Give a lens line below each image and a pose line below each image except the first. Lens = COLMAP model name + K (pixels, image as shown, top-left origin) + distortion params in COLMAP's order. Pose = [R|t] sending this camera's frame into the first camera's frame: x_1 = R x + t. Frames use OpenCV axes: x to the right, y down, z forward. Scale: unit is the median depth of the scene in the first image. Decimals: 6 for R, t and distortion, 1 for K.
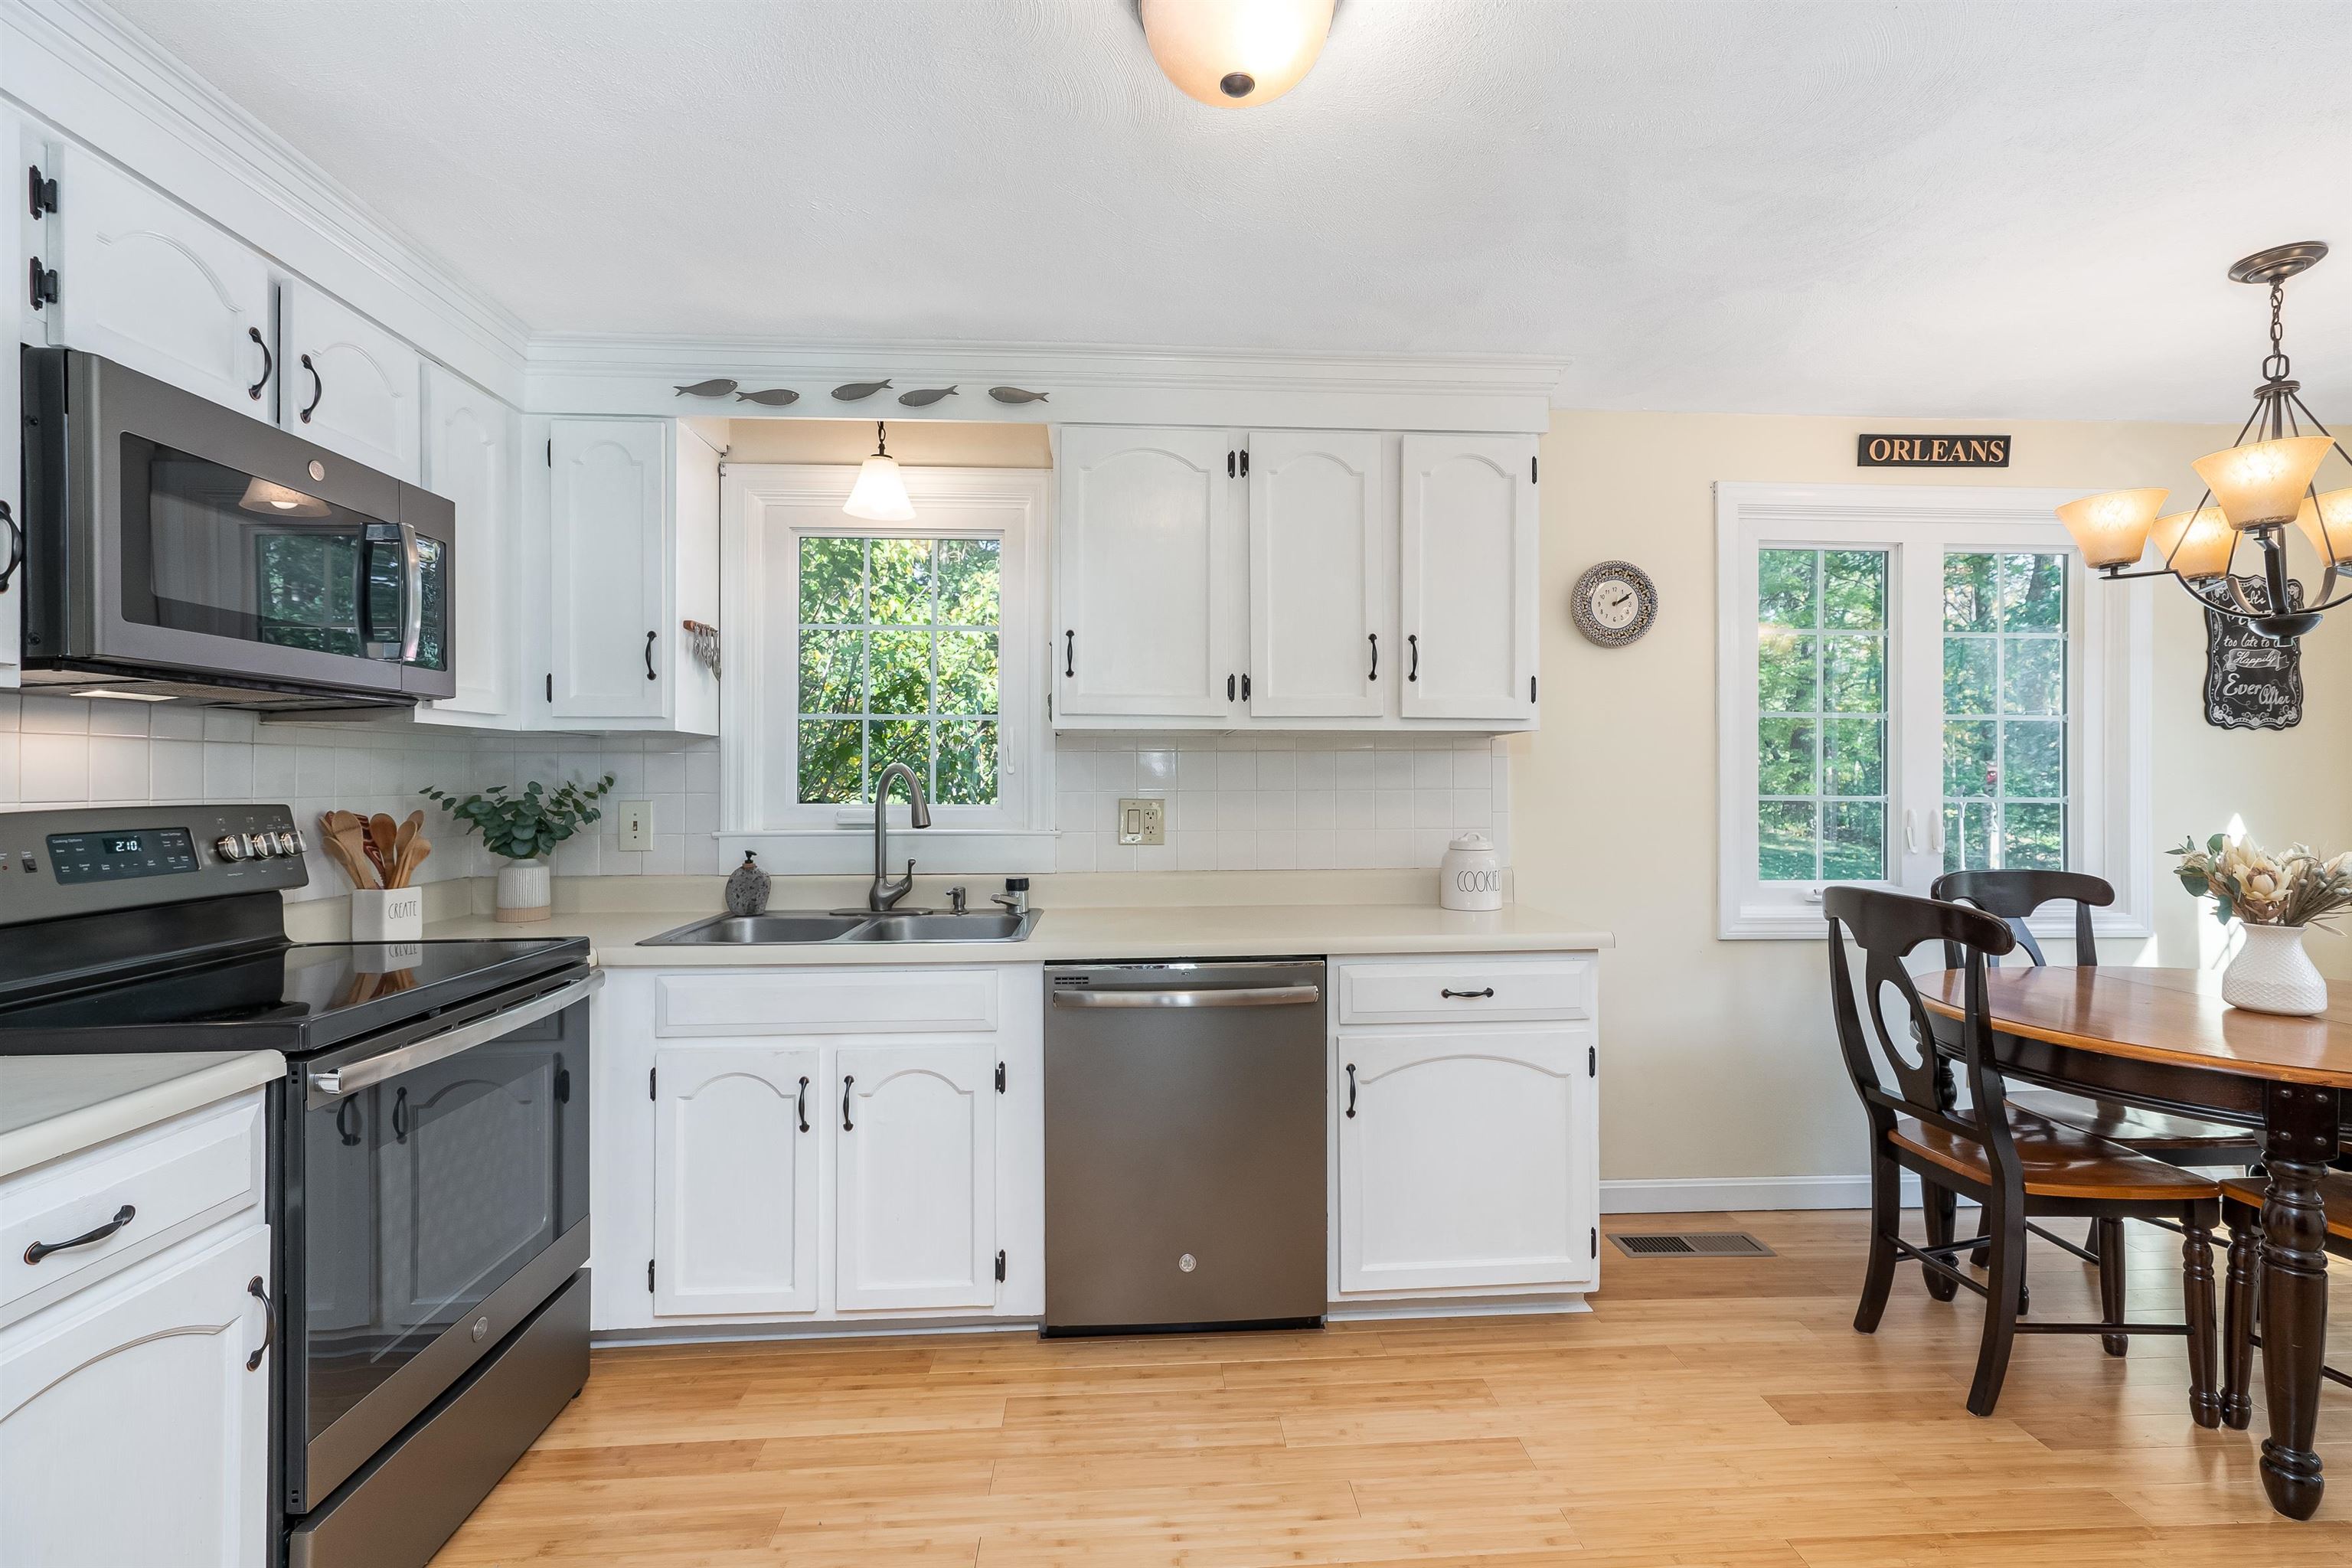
lens RADIAL K [[1089.1, 0, 1182.6], [0, 1089.1, 758.6], [0, 0, 1]] dist [0.001721, 0.000332]
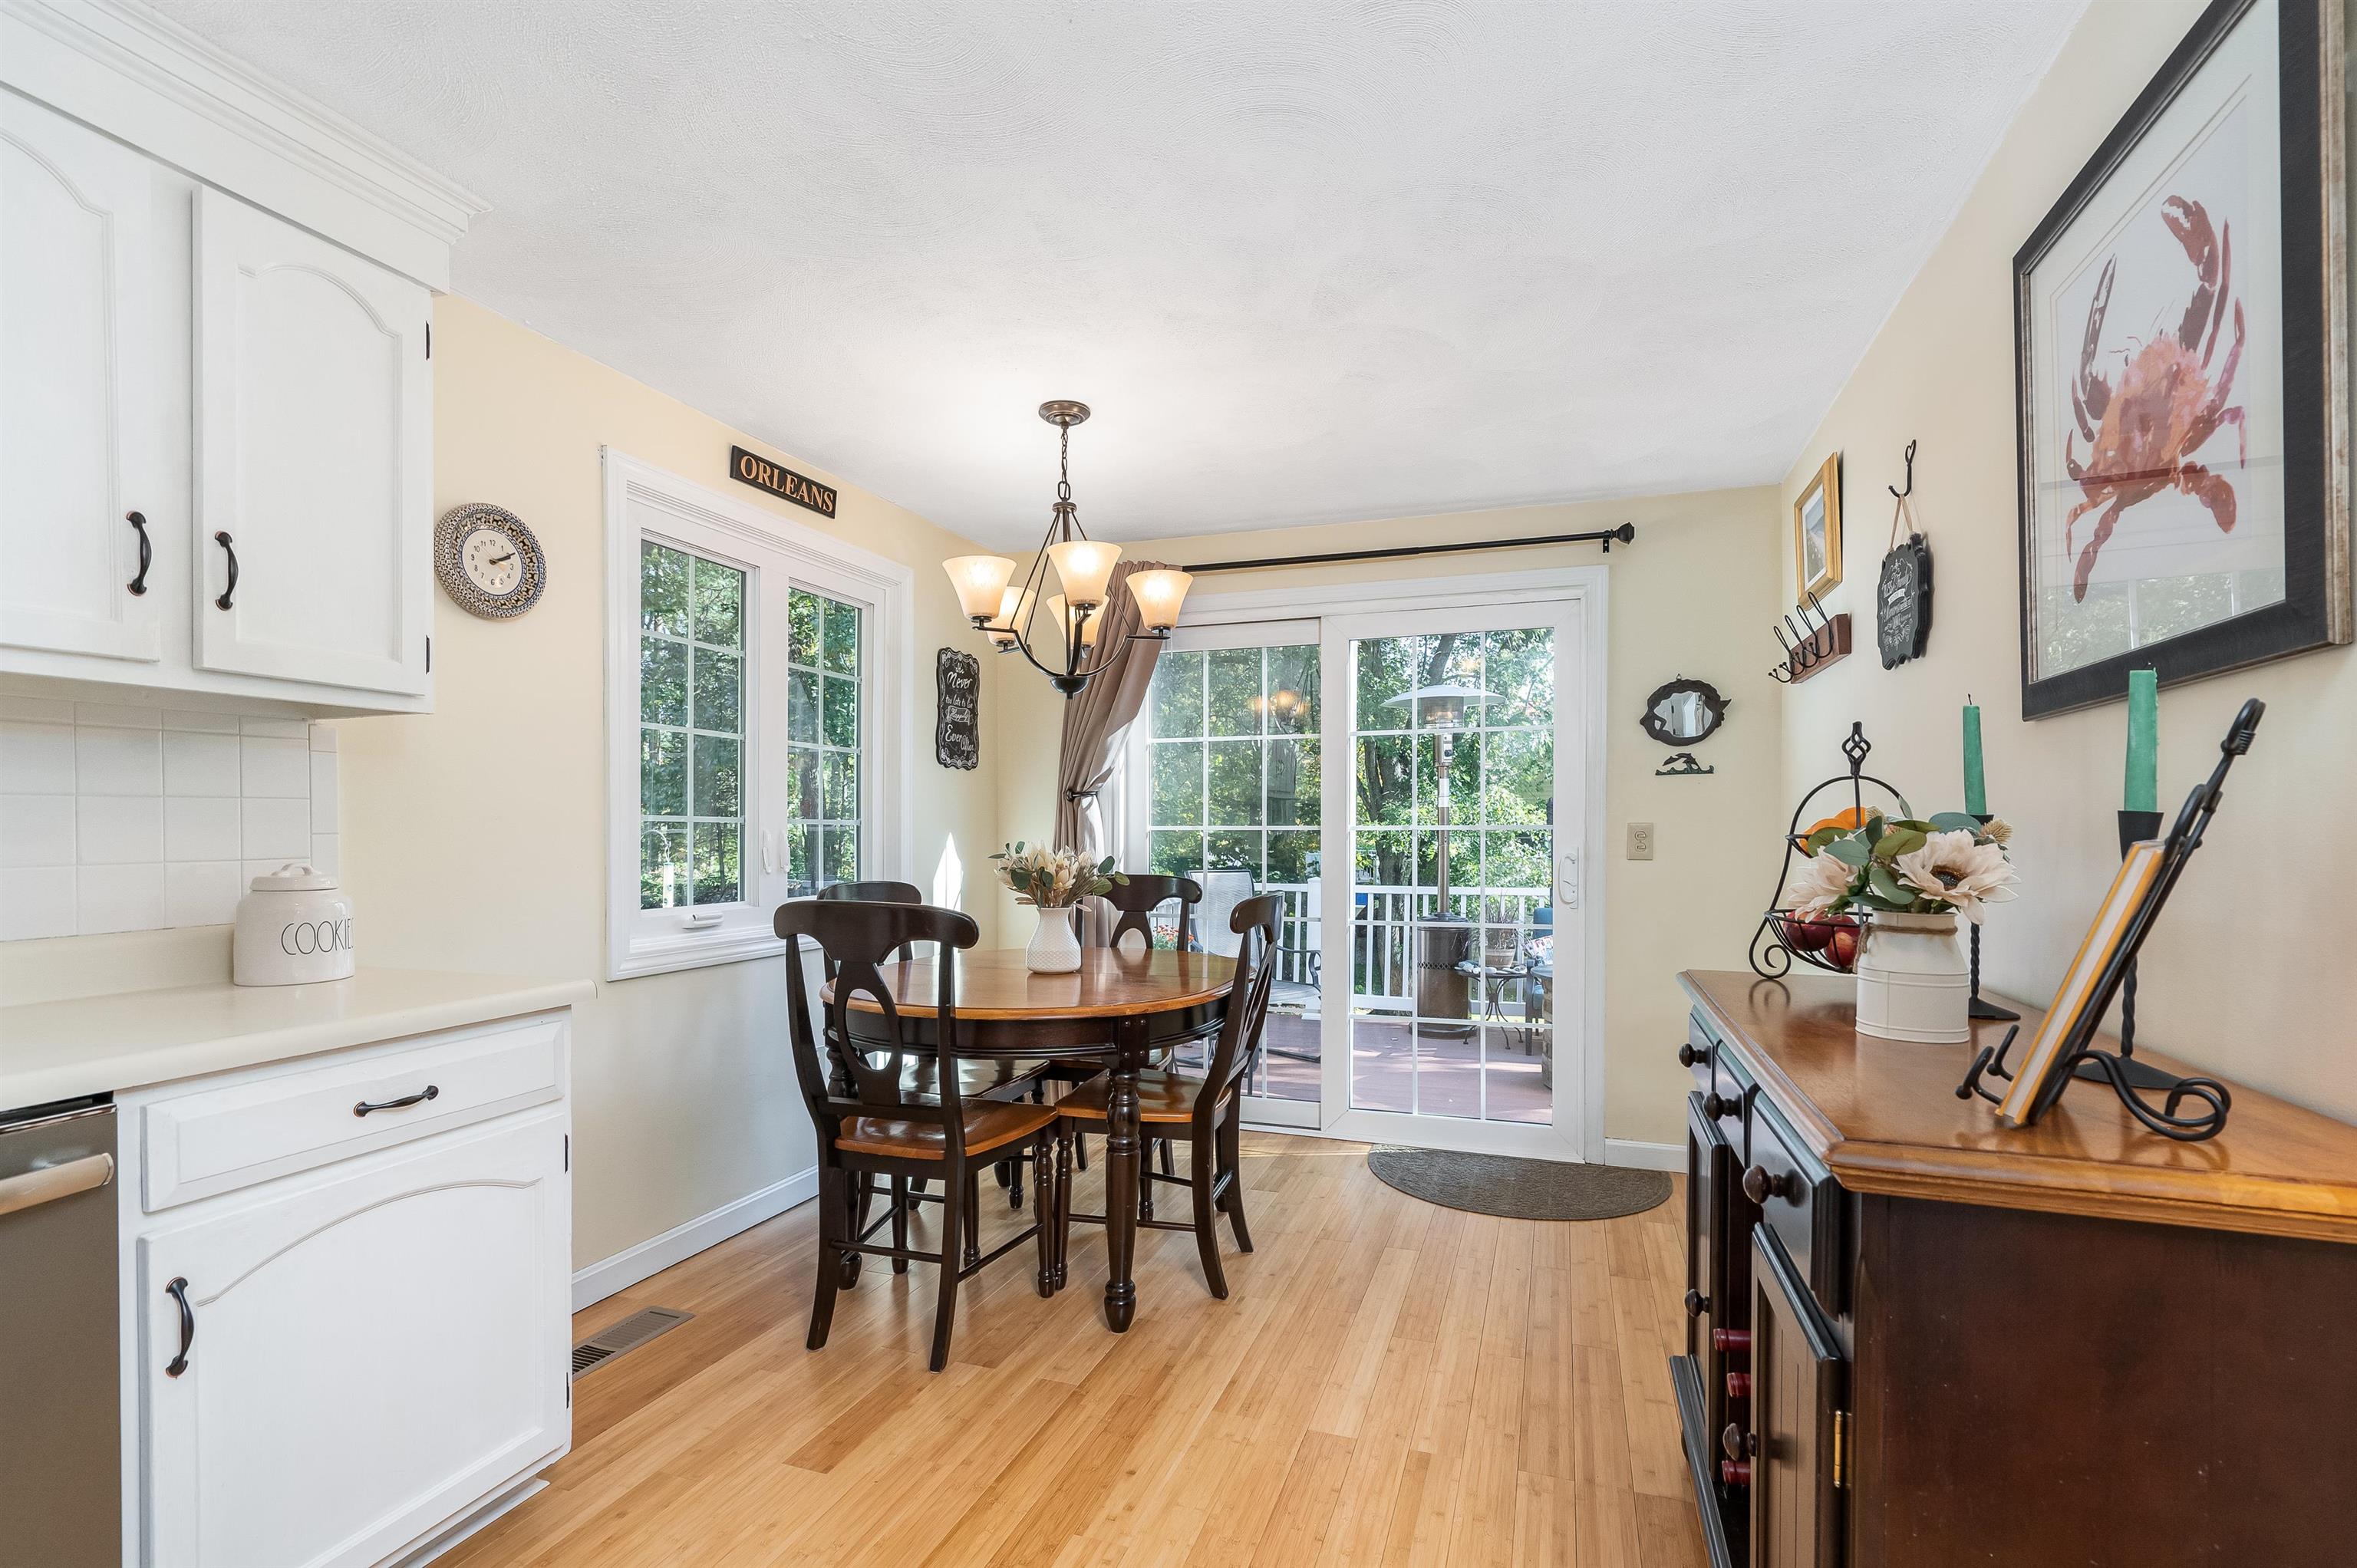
lens RADIAL K [[1089.9, 0, 1183.2], [0, 1089.9, 829.4], [0, 0, 1]] dist [0.003863, 0.001275]
pose [[0.374374, -0.000305, 0.927278, -0.145073], [-0.016254, 0.999844, 0.006892, 0.035796], [-0.927135, -0.017652, 0.374310, 0.280891]]
